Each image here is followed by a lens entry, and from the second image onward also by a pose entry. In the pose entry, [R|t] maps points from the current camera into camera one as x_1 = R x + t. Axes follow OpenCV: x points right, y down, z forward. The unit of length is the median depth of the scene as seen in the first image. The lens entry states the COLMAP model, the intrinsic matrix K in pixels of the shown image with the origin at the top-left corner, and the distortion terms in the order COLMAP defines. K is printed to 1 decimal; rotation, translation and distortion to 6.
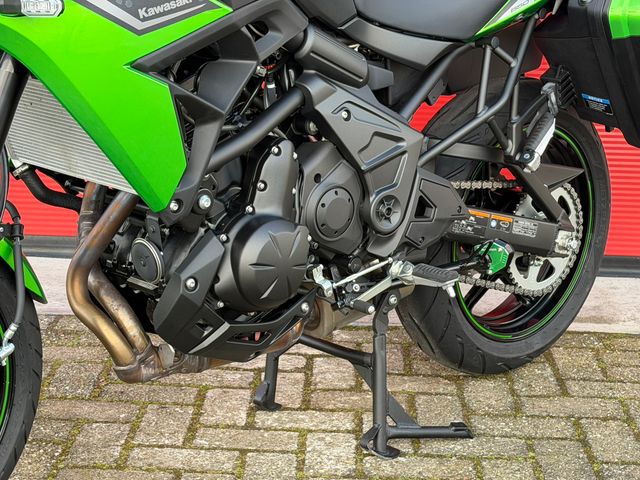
lens RADIAL K [[1358.6, 0, 320.0], [0, 1358.6, 240.0], [0, 0, 1]] dist [0.120904, 0.159111]
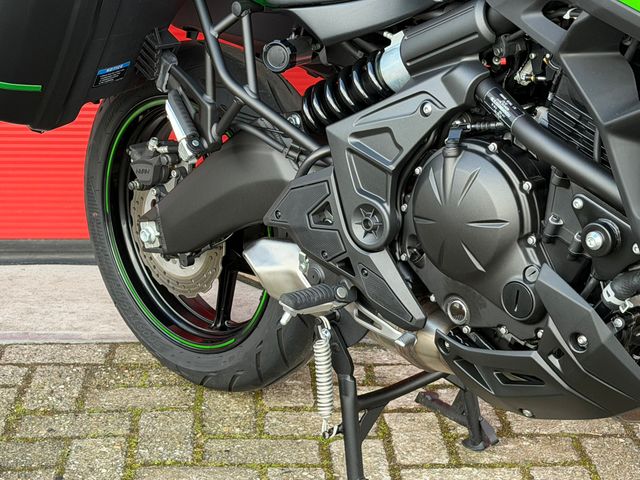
lens RADIAL K [[1358.6, 0, 320.0], [0, 1358.6, 240.0], [0, 0, 1]] dist [0.120904, 0.159111]
pose [[0.996119, -0.034065, 0.081156, -0.178847], [0.030013, 0.998266, 0.050635, -0.063829], [-0.082740, -0.048003, 0.995414, 0.221897]]
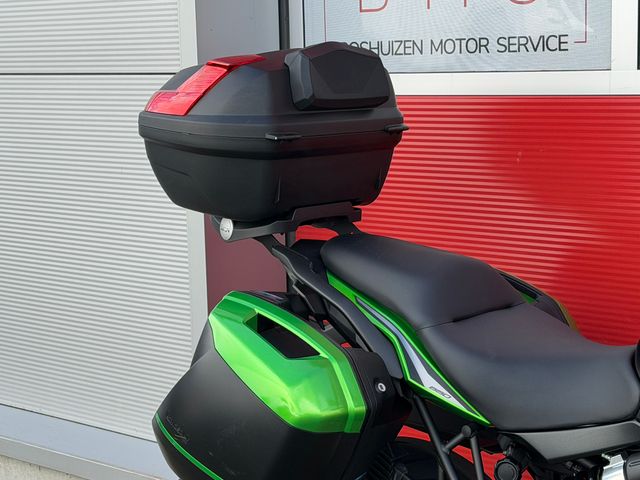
lens RADIAL K [[1363.5, 0, 319.4], [0, 1363.5, 290.6], [0, 0, 1]] dist [0.274026, -0.060632]
pose [[0.991195, -0.064722, 0.115516, -0.378799], [0.074781, 0.993572, -0.084986, -0.192412], [-0.109273, 0.092876, 0.989663, 0.063072]]
